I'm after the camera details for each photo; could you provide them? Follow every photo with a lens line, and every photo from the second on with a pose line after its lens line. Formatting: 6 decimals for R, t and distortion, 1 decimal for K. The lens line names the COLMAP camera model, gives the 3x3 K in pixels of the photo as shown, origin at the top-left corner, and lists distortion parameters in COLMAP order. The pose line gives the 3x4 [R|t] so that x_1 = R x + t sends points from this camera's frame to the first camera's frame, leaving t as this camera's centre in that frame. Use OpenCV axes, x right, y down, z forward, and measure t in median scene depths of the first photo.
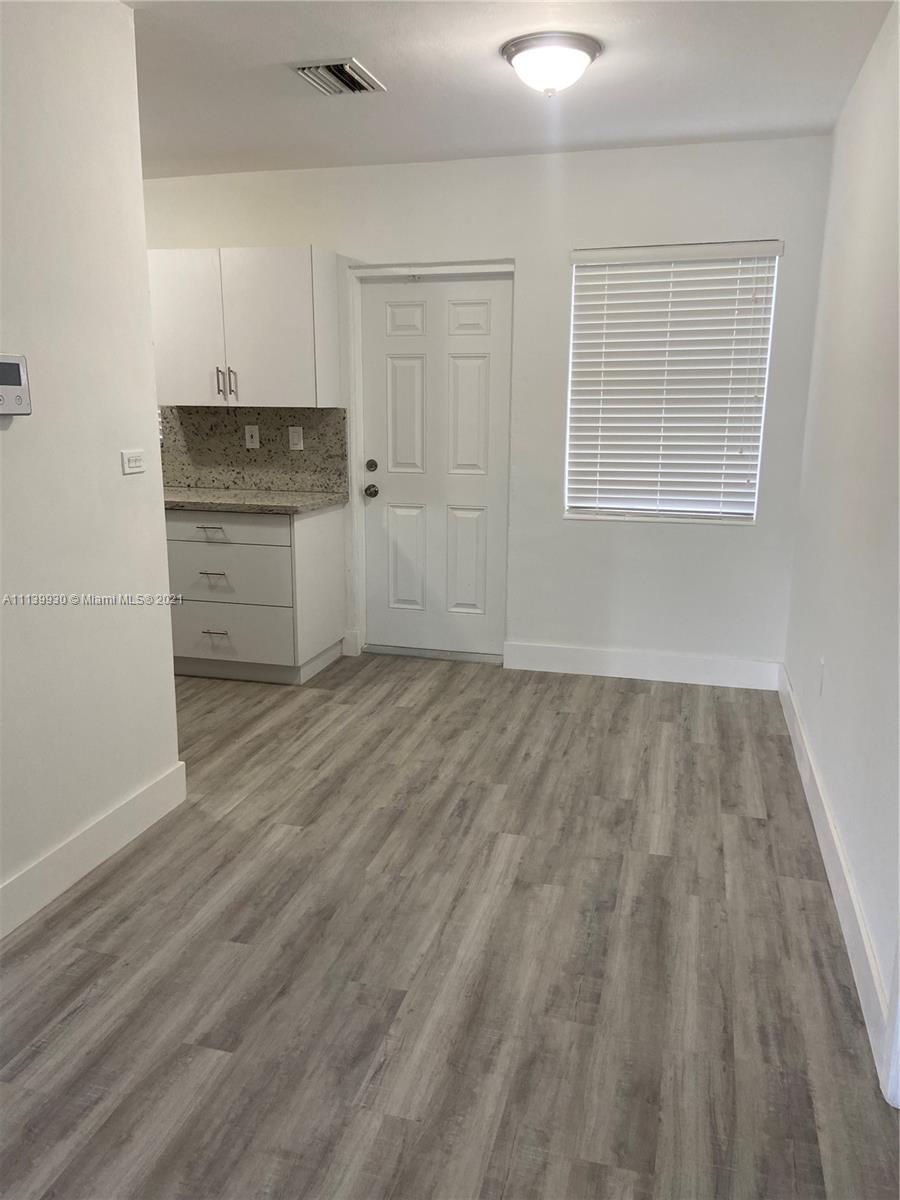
lens RADIAL K [[905.6, 0, 444.0], [0, 905.6, 590.3], [0, 0, 1]] dist [0.117309, -0.142776]
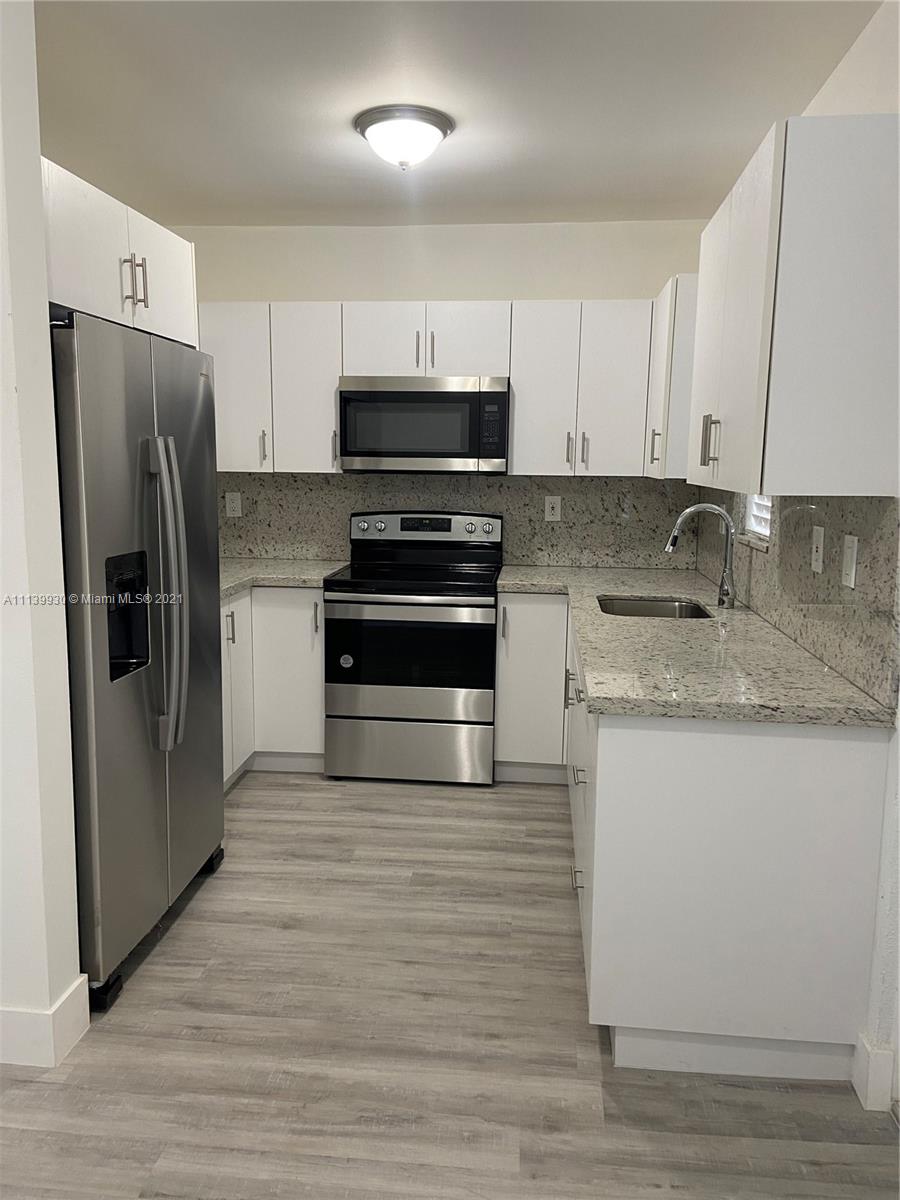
lens RADIAL K [[905.6, 0, 449.6], [0, 905.6, 595.2], [0, 0, 1]] dist [0.117309, -0.142776]
pose [[0.167680, 0.144063, -0.975259, 0.245134], [-0.211521, 0.971484, 0.107137, -0.156320], [0.962882, 0.188323, 0.193371, 0.722239]]
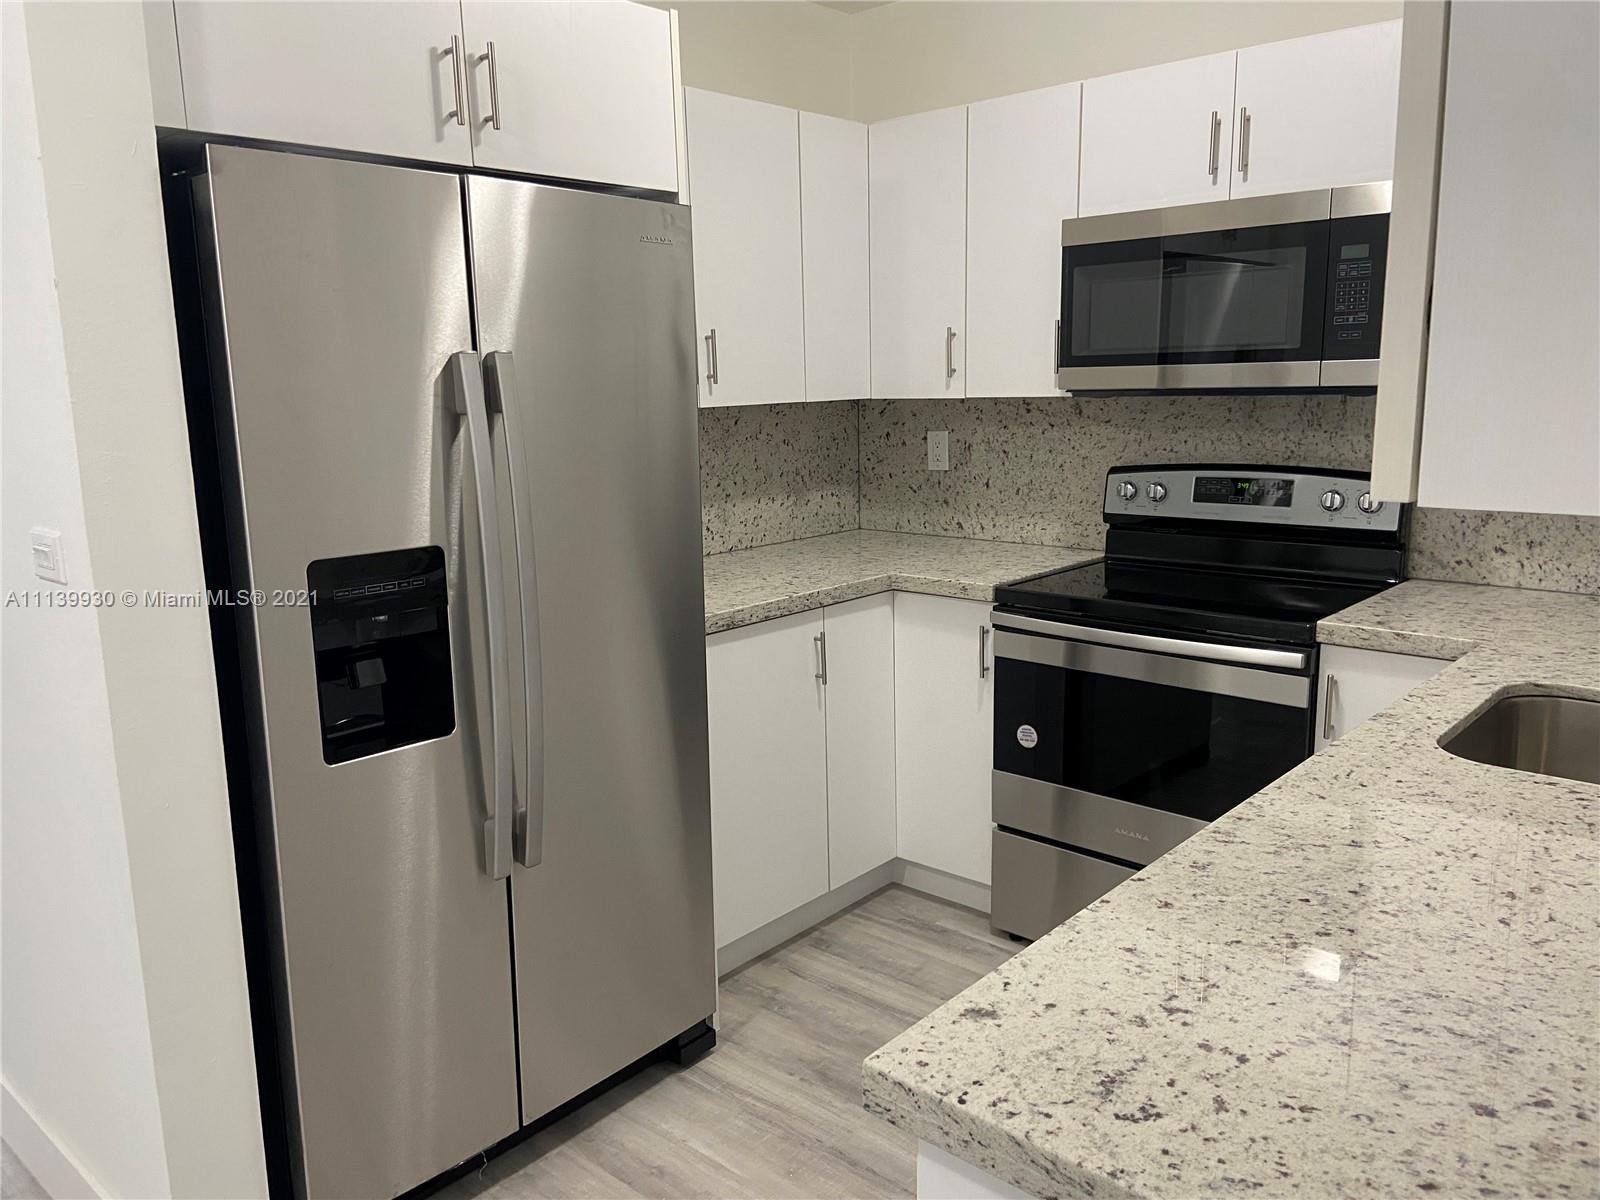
lens RADIAL K [[1207.5, 0, 796.1], [0, 1207.5, 591.9], [0, 0, 1]] dist [0.117309, -0.142776]
pose [[-0.446143, 0.164672, -0.879682, 0.022565], [-0.163778, 0.951305, 0.261142, -0.200003], [0.879849, 0.260578, -0.397448, 0.919386]]
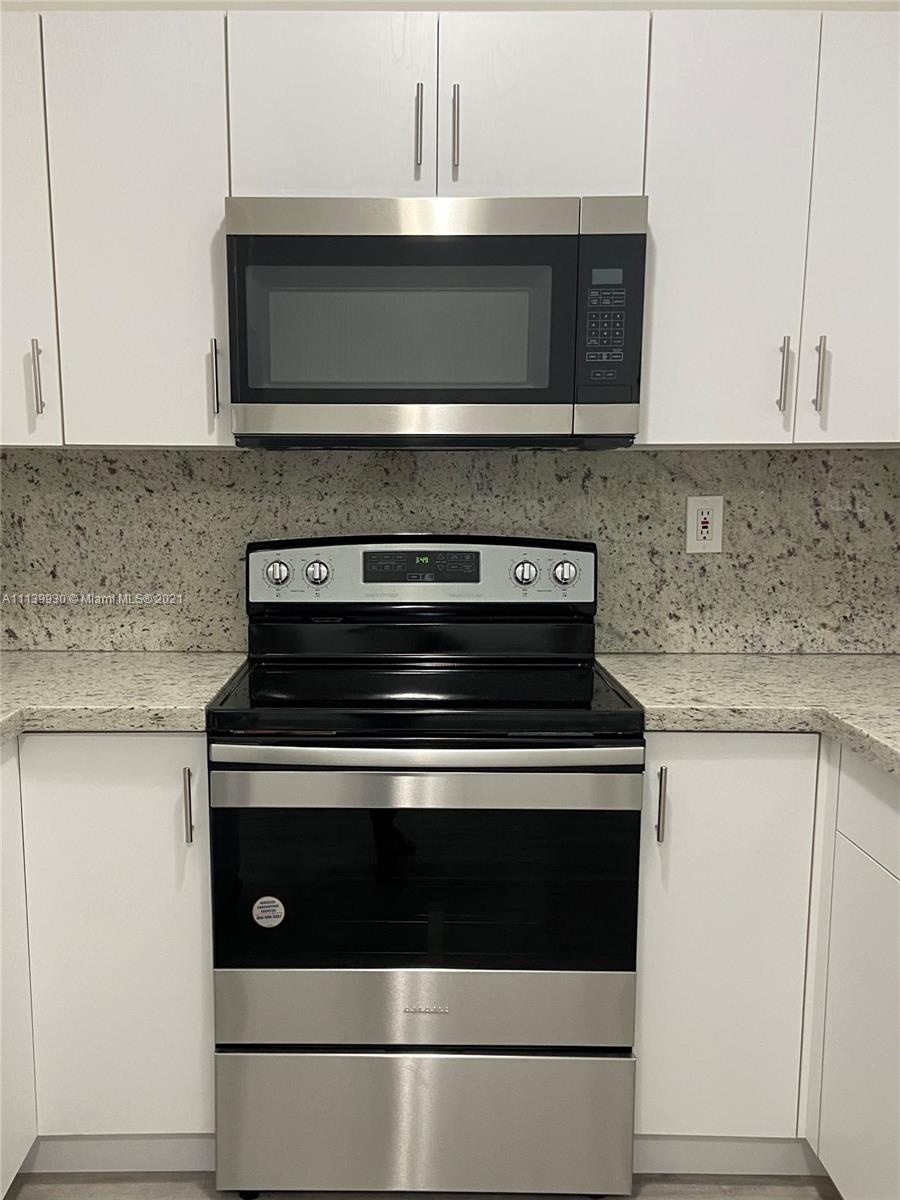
lens RADIAL K [[1210.2, 0, 397.7], [0, 1210.2, 688.9], [0, 0, 1]] dist [0.084797, 0.000000]
pose [[0.264493, 0.163057, -0.950503, -0.134995], [-0.196208, 0.974087, 0.112505, -0.128874], [0.944217, 0.156739, 0.289633, 0.706766]]
